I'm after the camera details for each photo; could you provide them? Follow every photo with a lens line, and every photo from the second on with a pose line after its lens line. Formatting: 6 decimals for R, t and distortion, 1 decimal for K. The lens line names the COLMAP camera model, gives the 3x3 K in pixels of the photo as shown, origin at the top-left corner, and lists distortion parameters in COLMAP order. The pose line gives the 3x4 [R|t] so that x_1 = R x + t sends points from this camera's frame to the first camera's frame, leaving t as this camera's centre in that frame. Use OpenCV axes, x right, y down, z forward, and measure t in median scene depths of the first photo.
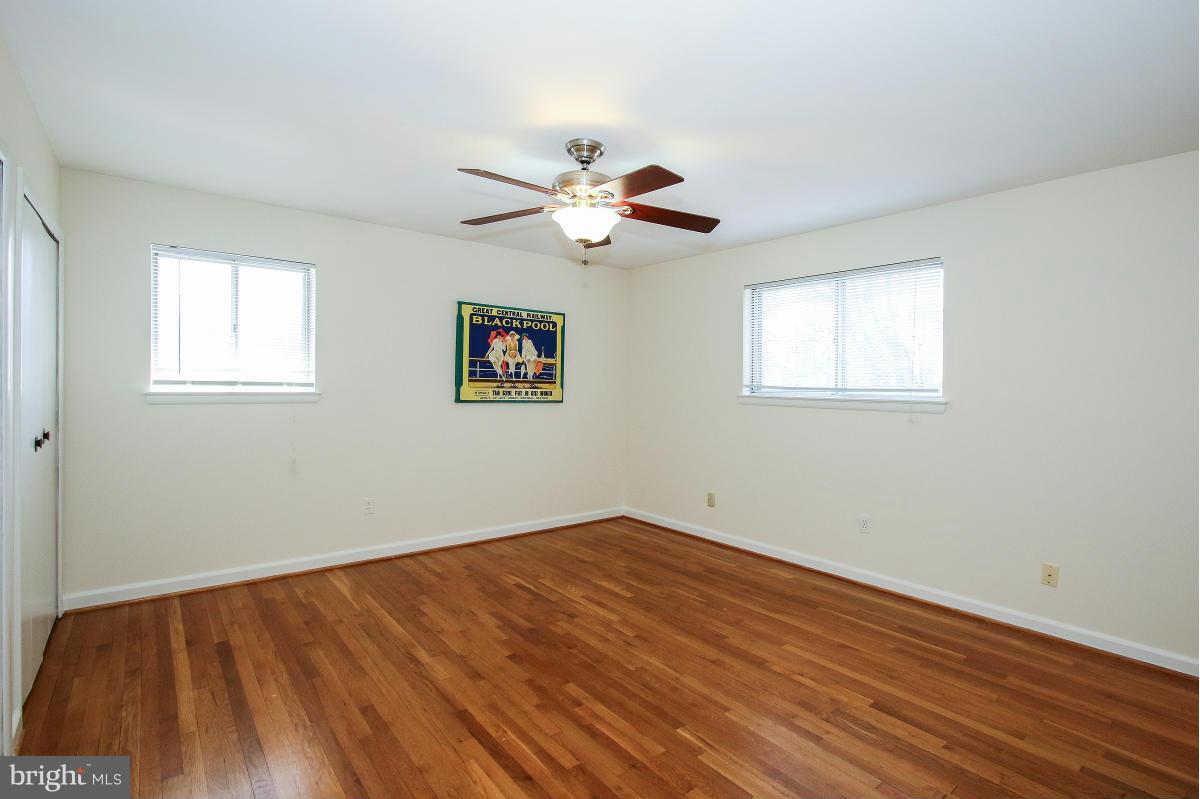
lens RADIAL K [[574.0, 0, 603.5], [0, 574.0, 392.5], [0, 0, 1]] dist [-0.020607, -0.000141]
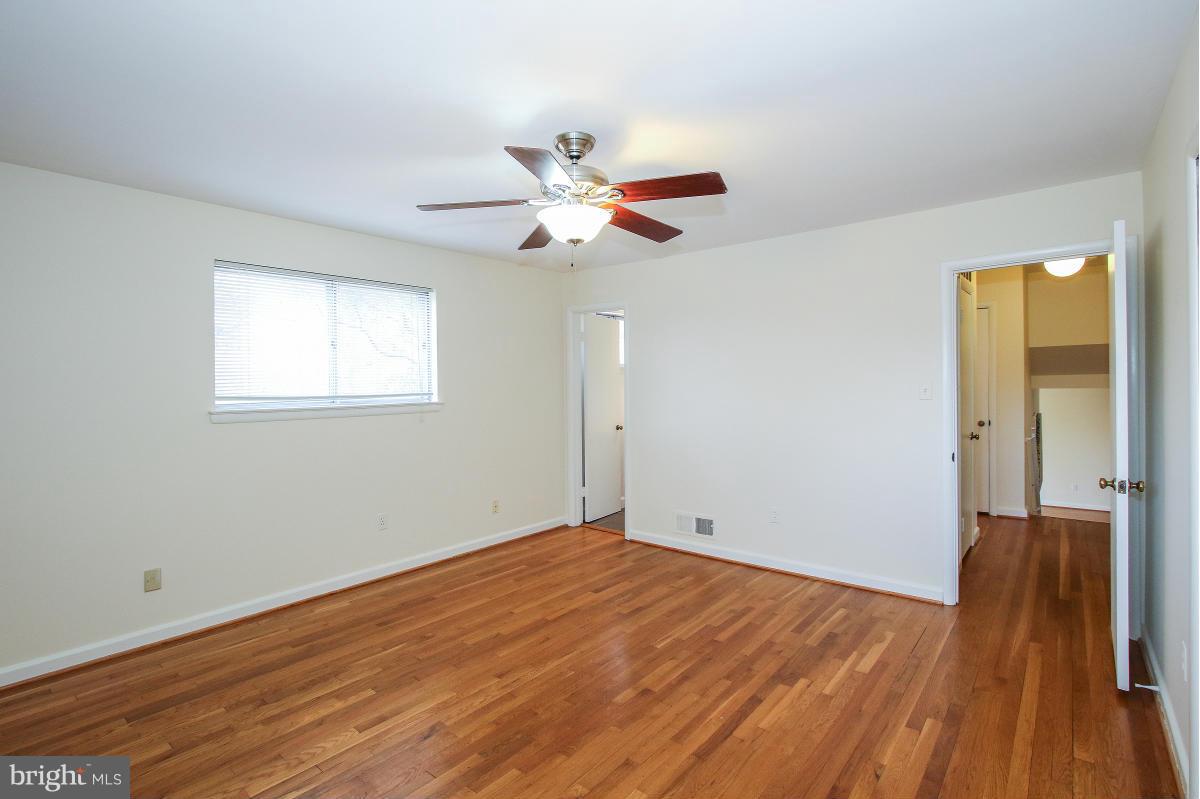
lens RADIAL K [[574.0, 0, 607.2], [0, 574.0, 394.3], [0, 0, 1]] dist [-0.020607, -0.000141]
pose [[-0.213805, -0.028703, 0.976455, -0.746713], [0.028956, 0.998943, 0.035705, -0.037445], [-0.976447, 0.035908, -0.212748, 0.900823]]
